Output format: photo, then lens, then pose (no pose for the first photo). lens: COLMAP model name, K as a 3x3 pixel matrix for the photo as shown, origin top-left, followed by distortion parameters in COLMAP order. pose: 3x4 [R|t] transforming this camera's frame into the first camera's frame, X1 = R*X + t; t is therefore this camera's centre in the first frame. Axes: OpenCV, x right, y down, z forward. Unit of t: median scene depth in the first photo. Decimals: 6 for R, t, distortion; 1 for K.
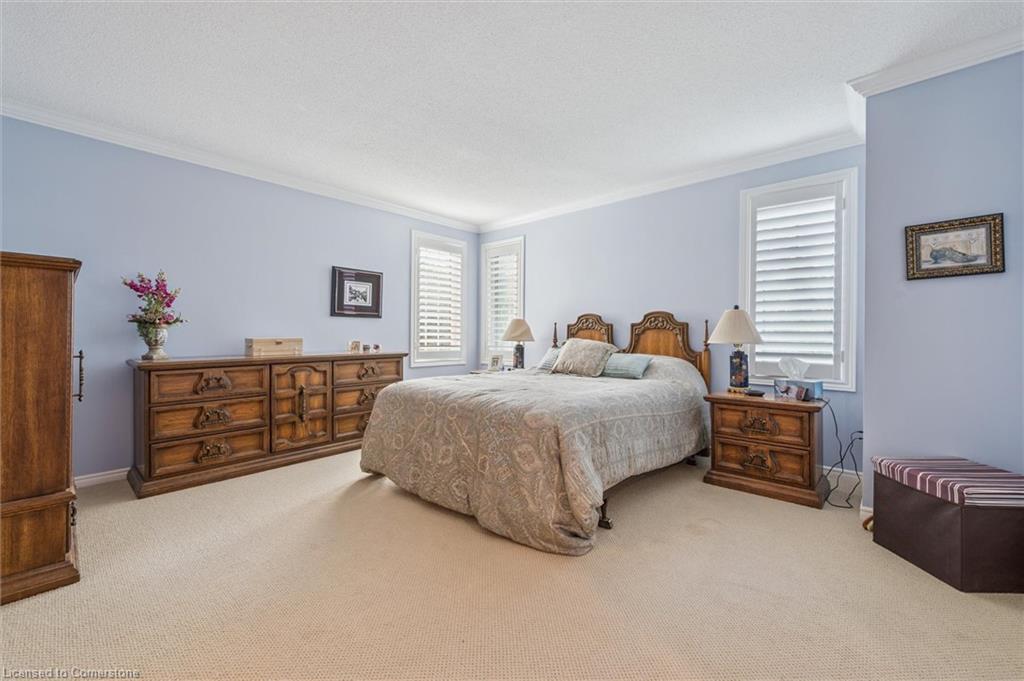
lens RADIAL K [[407.9, 0, 515.1], [0, 407.9, 336.2], [0, 0, 1]] dist [-0.000292, 0.000490]
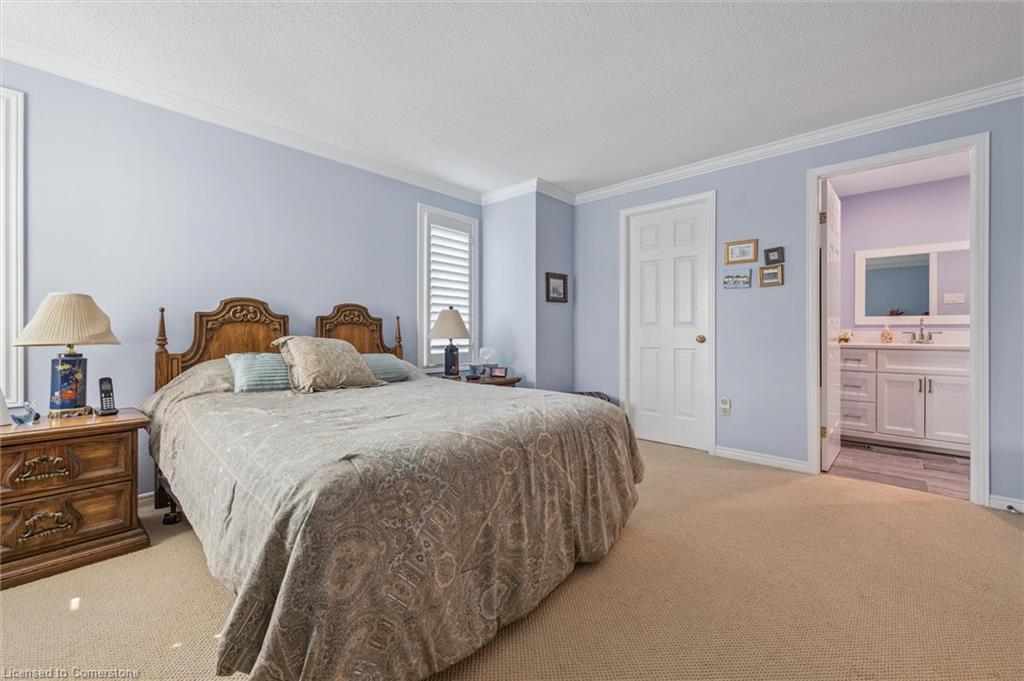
lens RADIAL K [[407.9, 0, 511.9], [0, 407.9, 332.2], [0, 0, 1]] dist [-0.000292, 0.000490]
pose [[0.028632, -0.000474, 0.999590, -0.555815], [0.003503, 0.999994, 0.000374, -0.000055], [-0.999584, 0.003491, 0.028634, 0.700361]]
